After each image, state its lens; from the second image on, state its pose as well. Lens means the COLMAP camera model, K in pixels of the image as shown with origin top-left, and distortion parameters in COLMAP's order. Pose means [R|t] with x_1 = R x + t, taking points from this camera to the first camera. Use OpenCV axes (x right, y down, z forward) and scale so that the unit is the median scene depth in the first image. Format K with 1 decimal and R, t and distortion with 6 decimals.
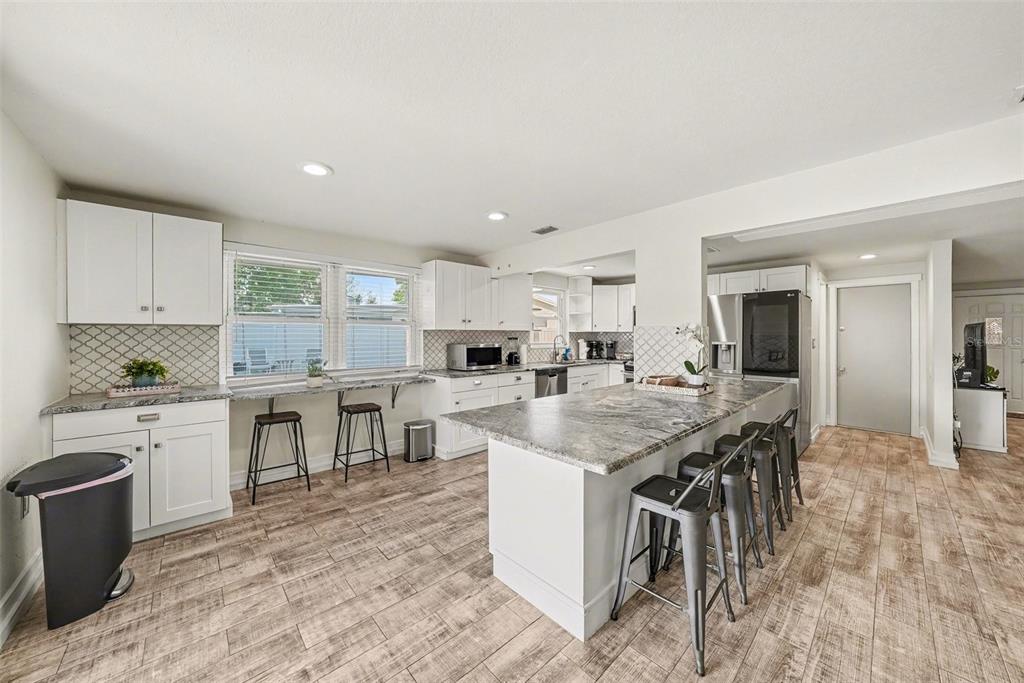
lens RADIAL K [[360.4, 0, 518.8], [0, 360.4, 337.5], [0, 0, 1]] dist [-0.019044, 0.004967]
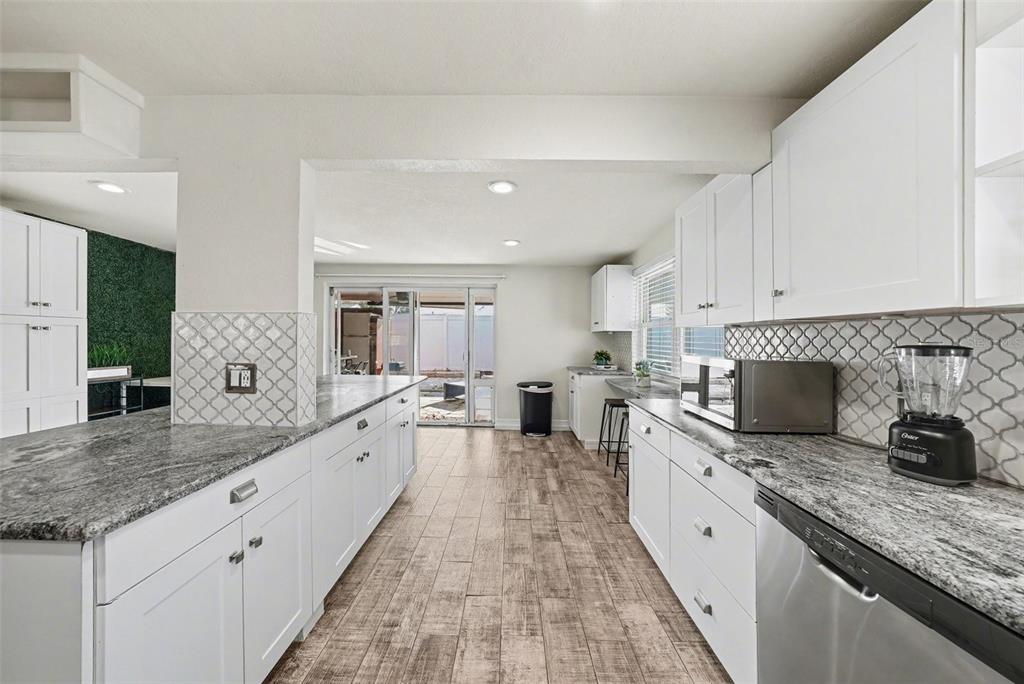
lens RADIAL K [[360.4, 0, 518.8], [0, 360.4, 338.0], [0, 0, 1]] dist [-0.019044, 0.004967]
pose [[-0.673018, -0.021205, -0.739322, 0.514996], [-0.017363, 0.999766, -0.012869, 0.024374], [0.739422, 0.004176, -0.673229, 1.609646]]
